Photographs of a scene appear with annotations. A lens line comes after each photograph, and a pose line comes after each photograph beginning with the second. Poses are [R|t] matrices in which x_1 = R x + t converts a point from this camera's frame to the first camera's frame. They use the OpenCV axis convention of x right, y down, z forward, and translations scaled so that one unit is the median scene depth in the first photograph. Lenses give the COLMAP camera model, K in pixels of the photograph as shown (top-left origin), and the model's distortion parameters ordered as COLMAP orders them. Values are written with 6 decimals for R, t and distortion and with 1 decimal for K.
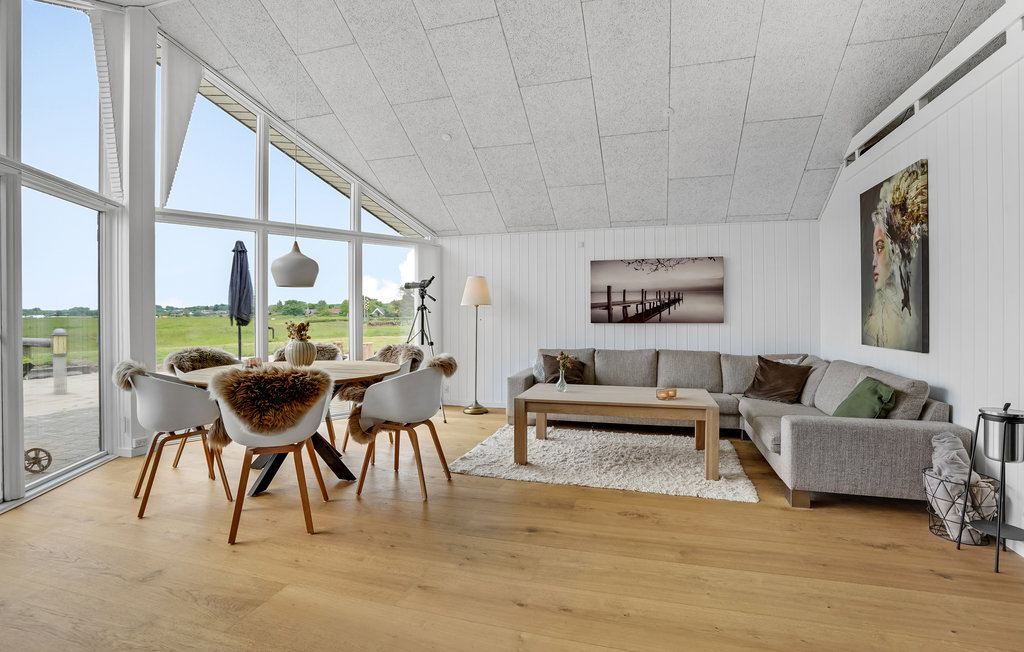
lens RADIAL K [[496.2, 0, 519.4], [0, 496.2, 316.5], [0, 0, 1]] dist [-0.030030, 0.011235]
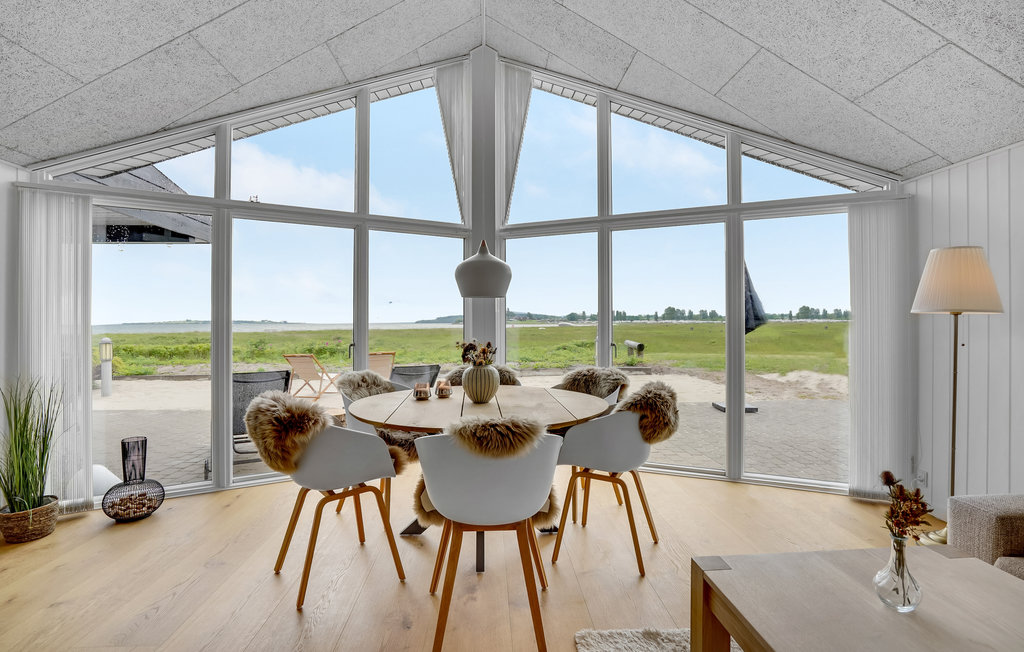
lens RADIAL K [[496.2, 0, 509.9], [0, 496.2, 320.4], [0, 0, 1]] dist [-0.030030, 0.011235]
pose [[0.331460, 0.001658, -0.943468, 0.292494], [-0.005090, 0.999987, -0.000031, -0.019727], [0.943455, 0.004813, 0.331464, 0.709734]]
